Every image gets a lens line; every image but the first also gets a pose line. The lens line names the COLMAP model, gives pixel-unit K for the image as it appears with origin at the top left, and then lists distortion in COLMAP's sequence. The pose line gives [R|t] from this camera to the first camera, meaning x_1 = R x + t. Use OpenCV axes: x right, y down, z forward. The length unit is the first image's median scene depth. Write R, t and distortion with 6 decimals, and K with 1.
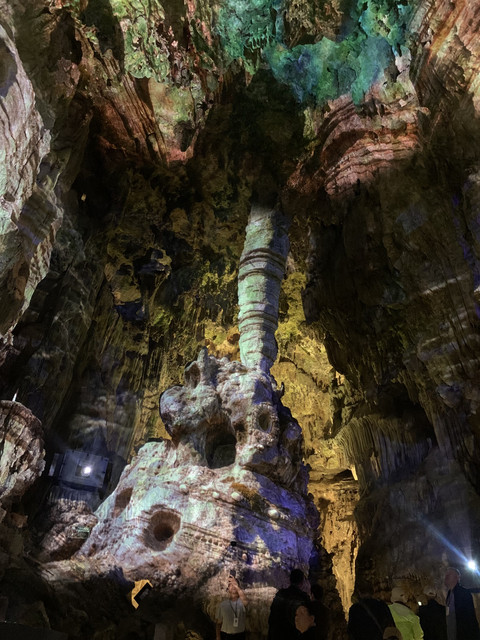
lens RADIAL K [[486.0, 0, 241.3], [0, 486.0, 316.5], [0, 0, 1]] dist [0.045452, -0.021137]
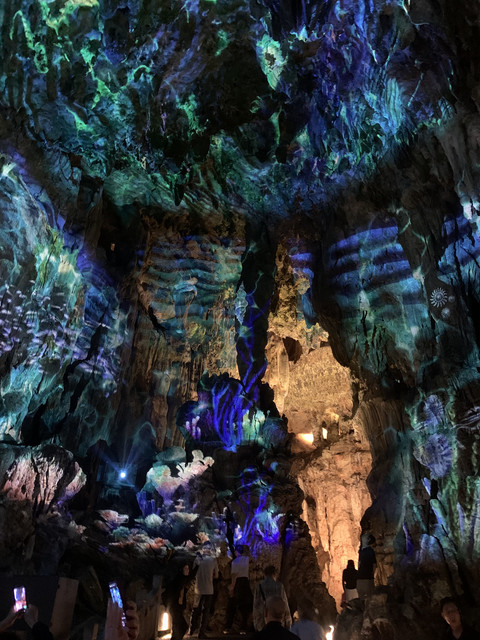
lens RADIAL K [[486.0, 0, 244.0], [0, 486.0, 322.1], [0, 0, 1]] dist [0.045452, -0.021137]
pose [[0.978777, -0.127952, -0.160072, 0.150890], [0.138302, 0.988848, 0.055240, -0.072174], [0.151219, -0.076206, 0.985558, -0.142693]]
